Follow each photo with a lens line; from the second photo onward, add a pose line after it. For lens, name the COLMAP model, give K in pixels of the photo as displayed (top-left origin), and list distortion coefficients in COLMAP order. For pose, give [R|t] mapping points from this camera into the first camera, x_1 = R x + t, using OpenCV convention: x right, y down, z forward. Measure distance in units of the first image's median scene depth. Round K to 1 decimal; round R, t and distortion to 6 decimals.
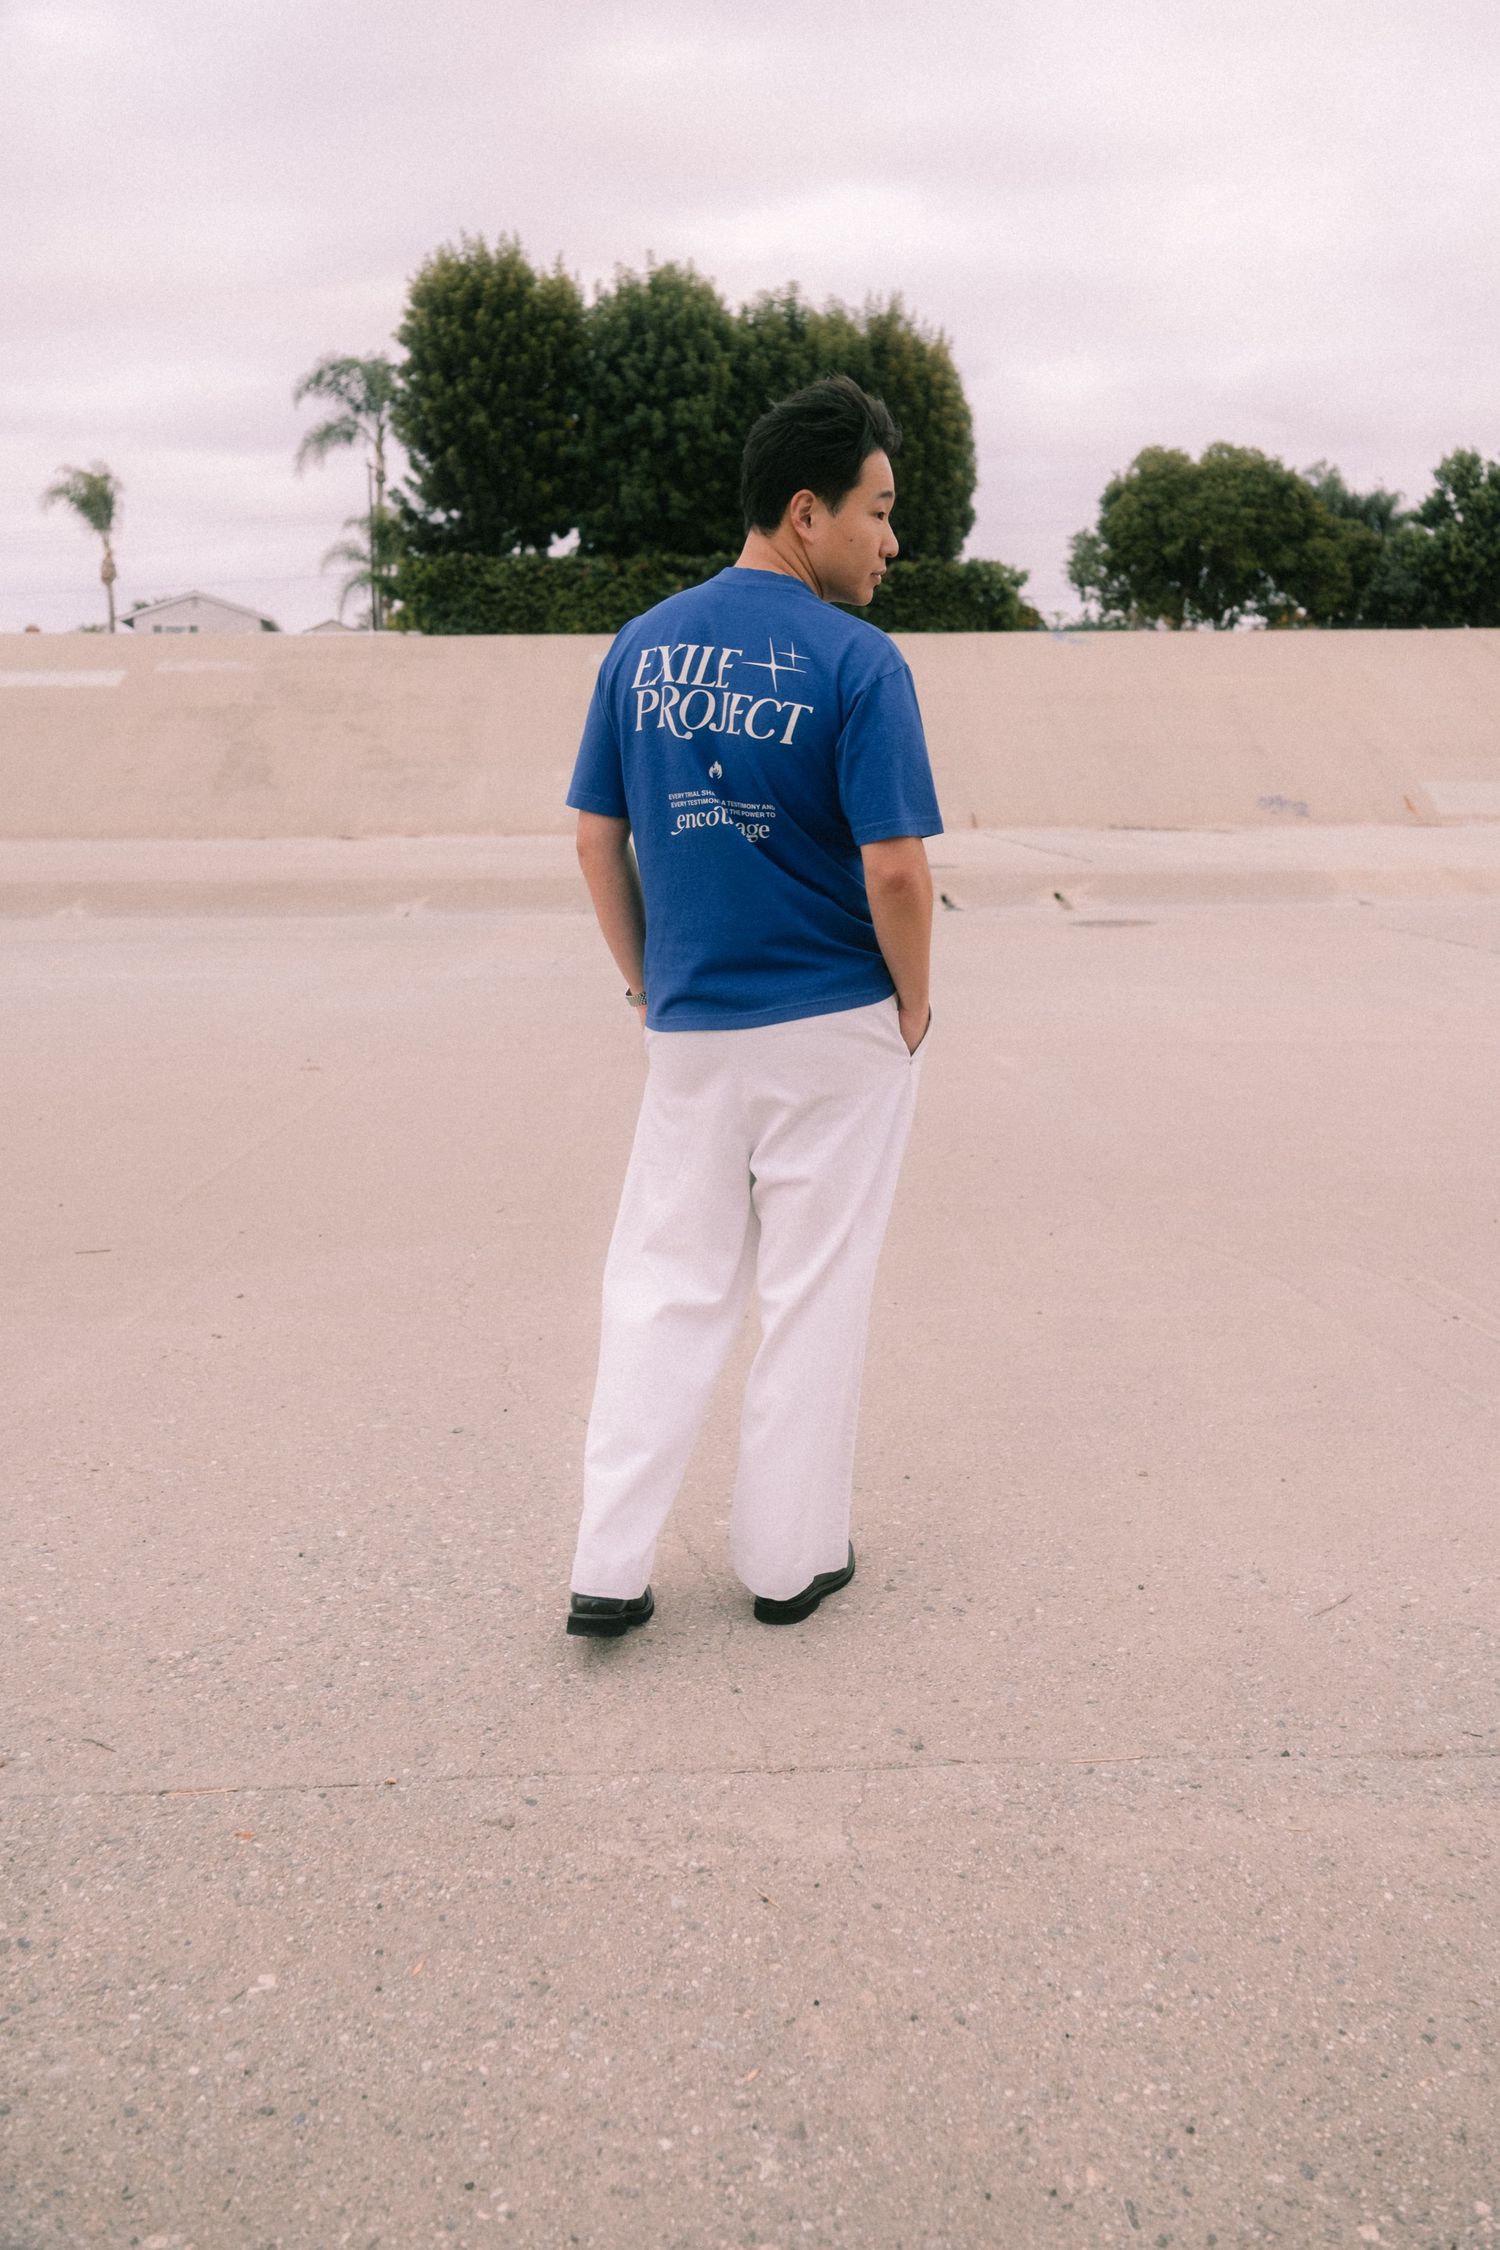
lens RADIAL K [[1843.1, 0, 773.9], [0, 1843.1, 1126.6], [0, 0, 1]] dist [0.004277, 0.003513]
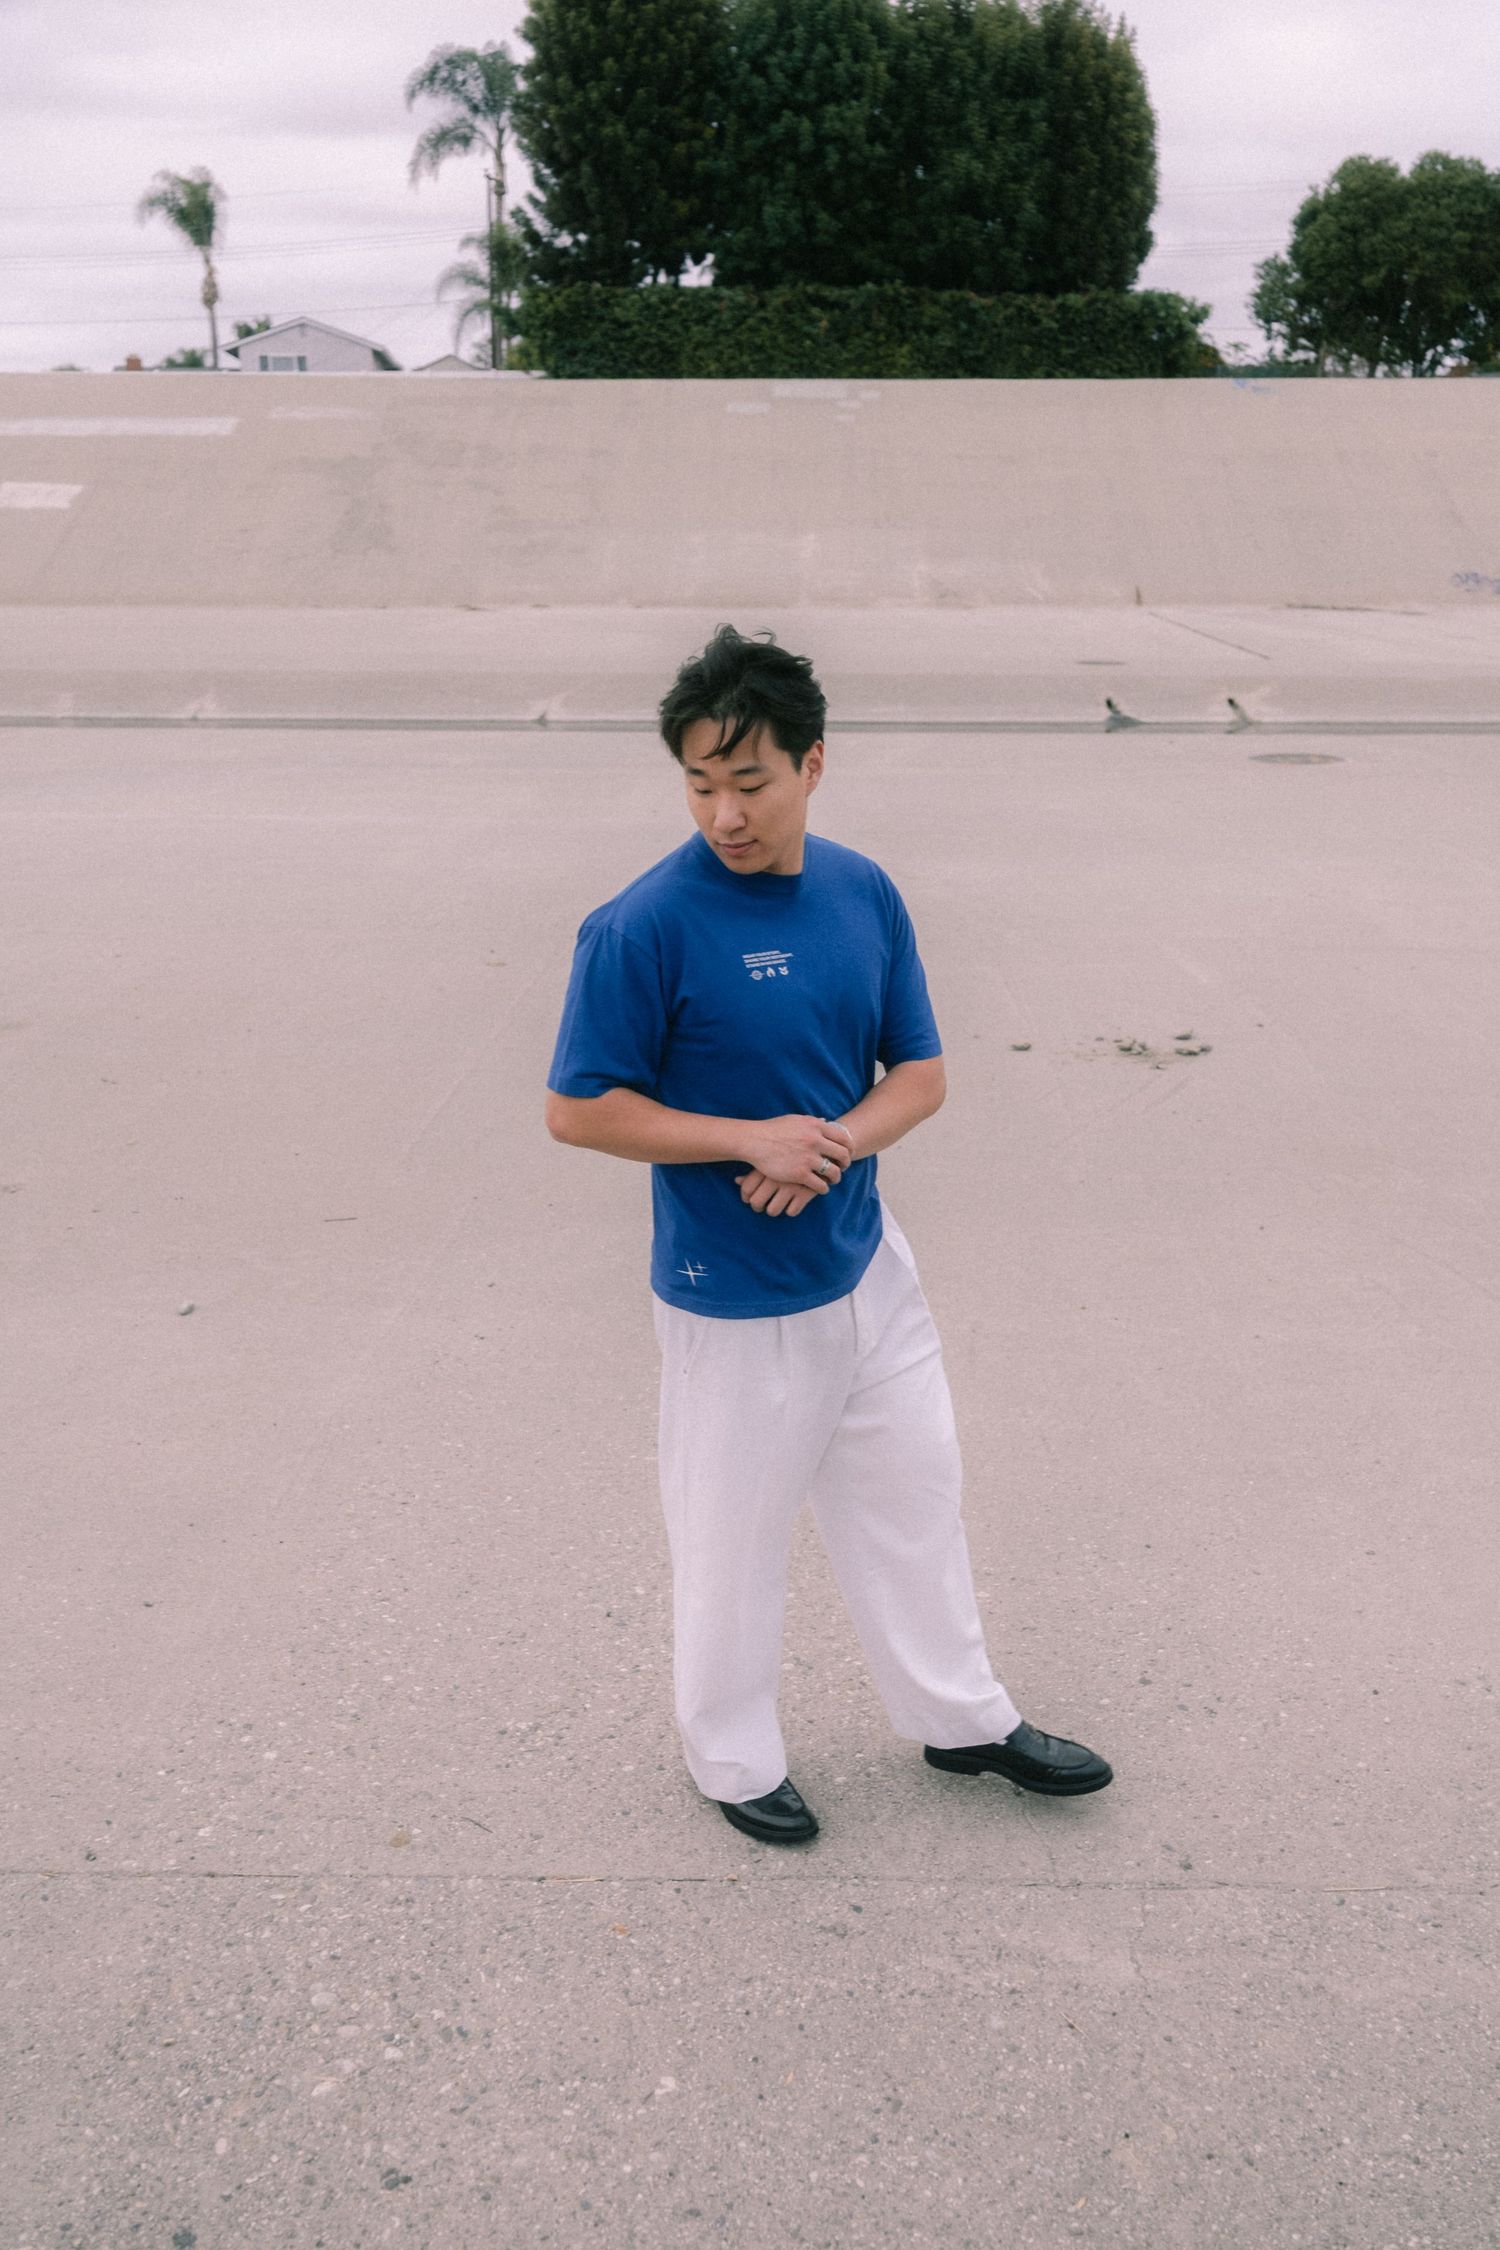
lens RADIAL K [[1923.3, 0, 774.7], [0, 1923.3, 1158.9], [0, 0, 1]] dist [-0.001086, 0.009530]
pose [[0.997671, 0.030190, -0.061164, -0.004822], [-0.021579, 0.990357, 0.136846, -0.010536], [0.064705, -0.135208, 0.988702, -0.005633]]
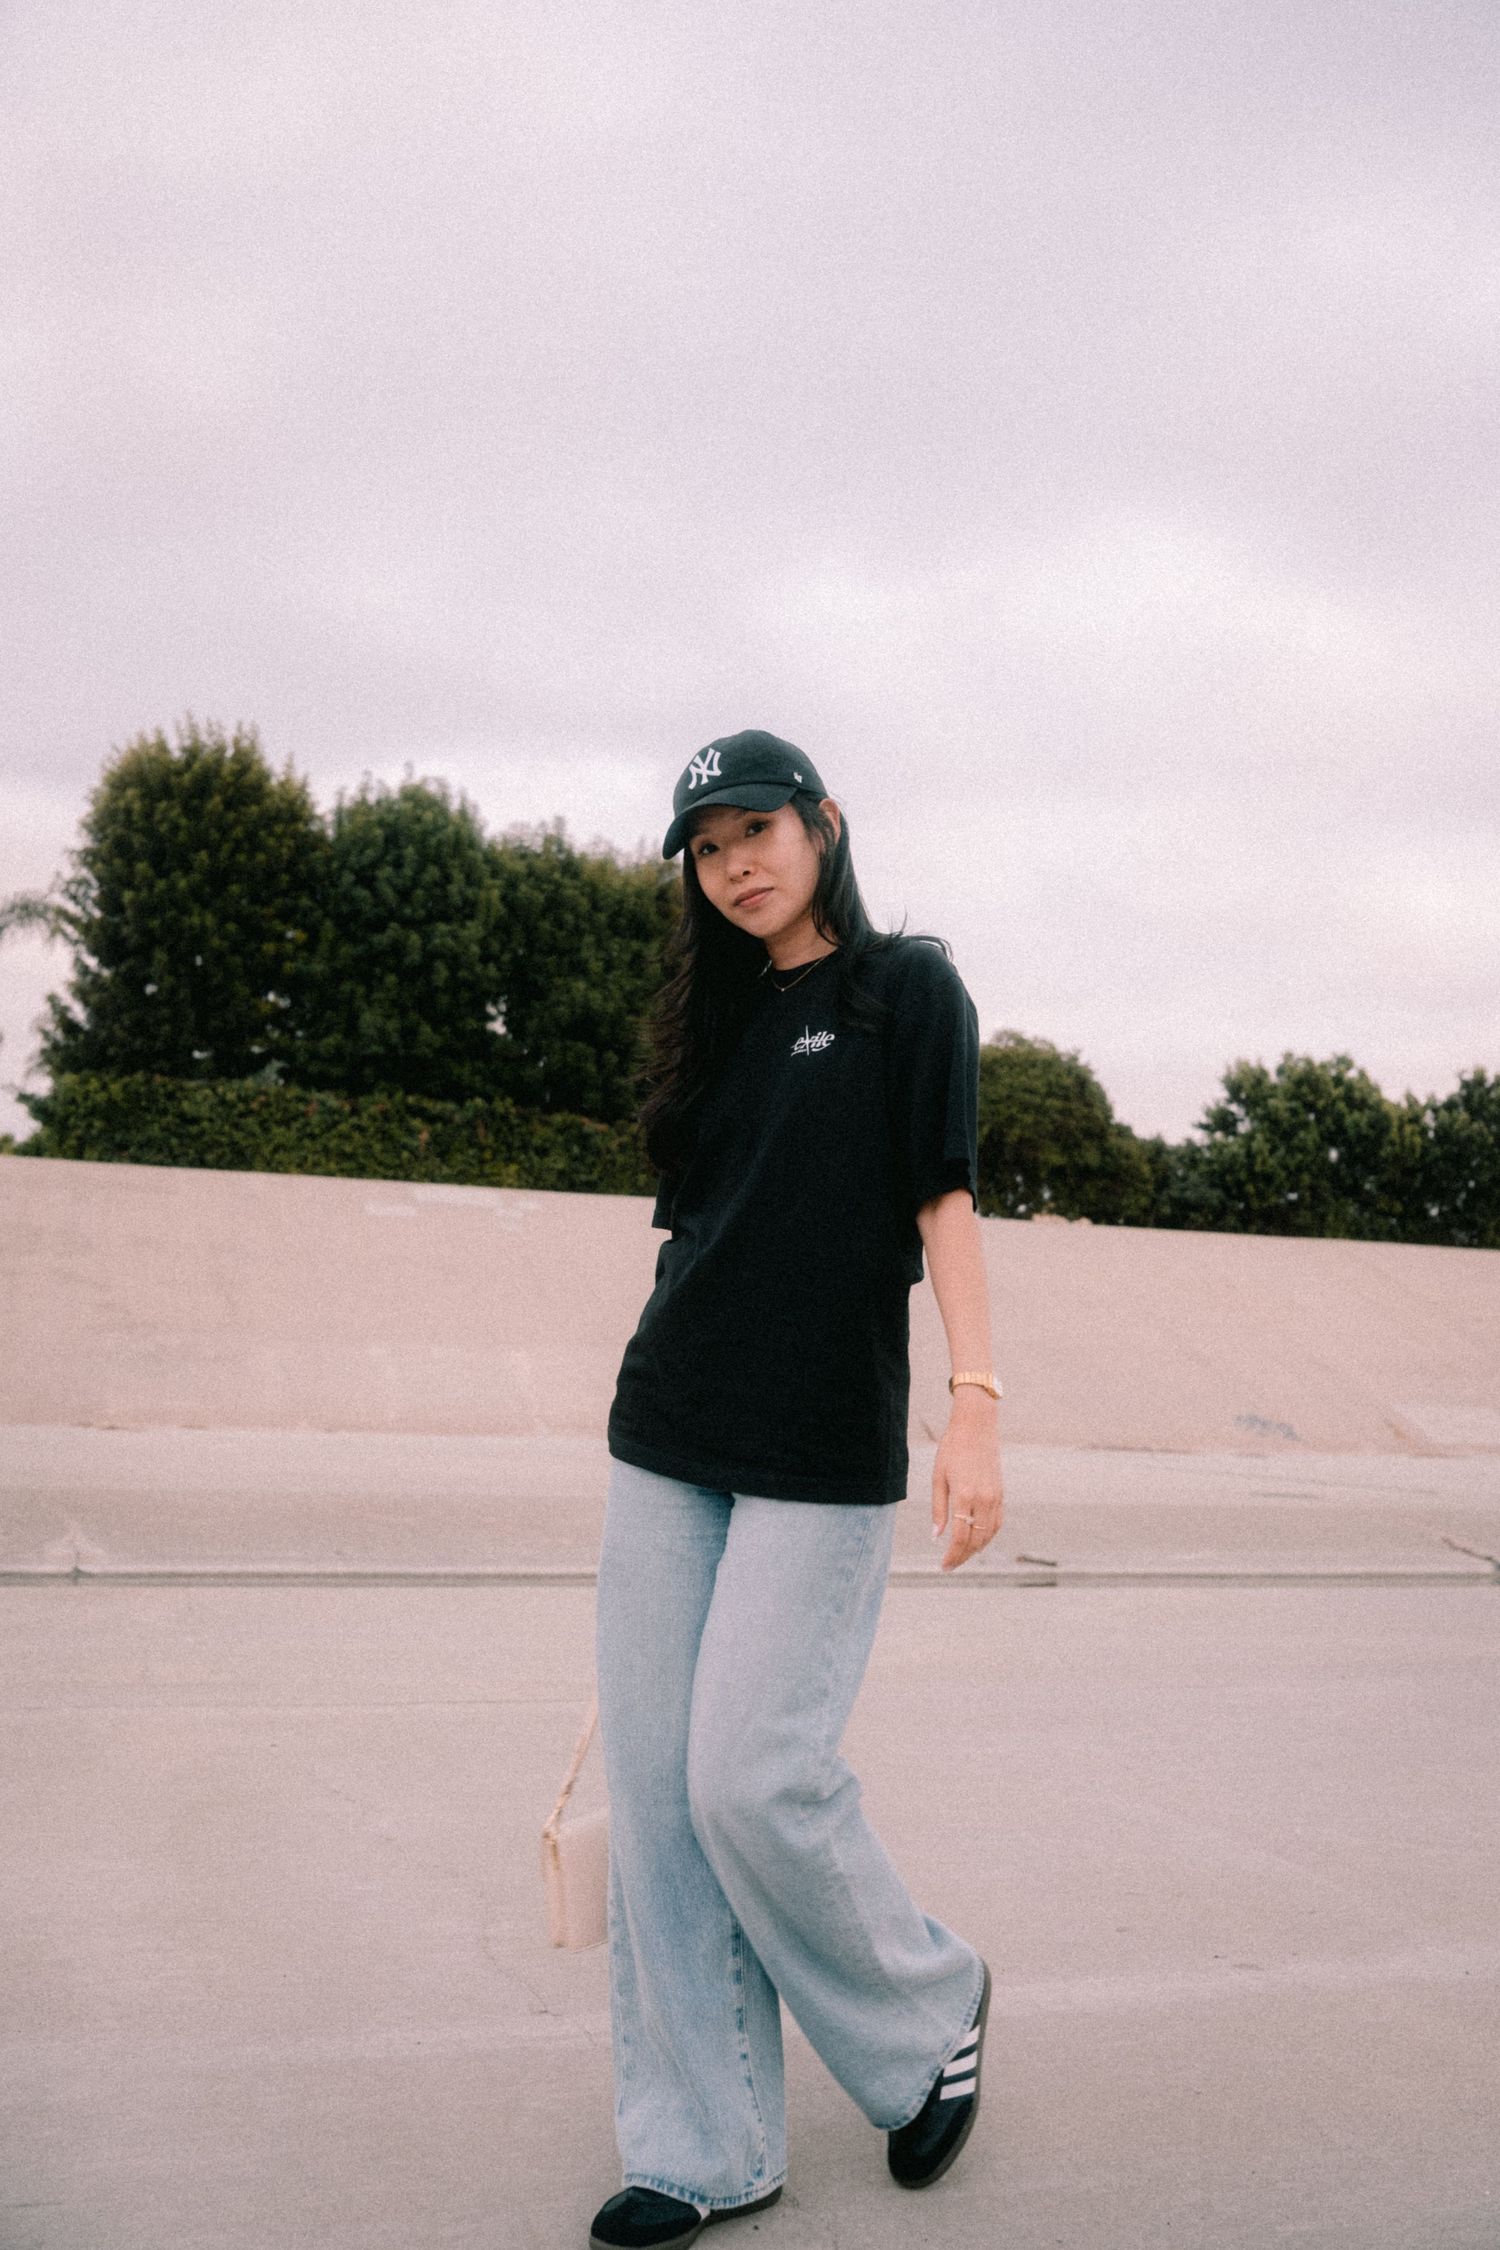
lens RADIAL K [[1958.8, 0, 754.0], [0, 1958.8, 1113.9], [0, 0, 1]] dist [-0.004711, -0.002816]
pose [[0.958841, 0.077341, 0.273208, -0.150187], [0.014687, 0.947392, -0.319738, -0.022439], [-0.283564, 0.310590, 0.907262, 0.171004]]
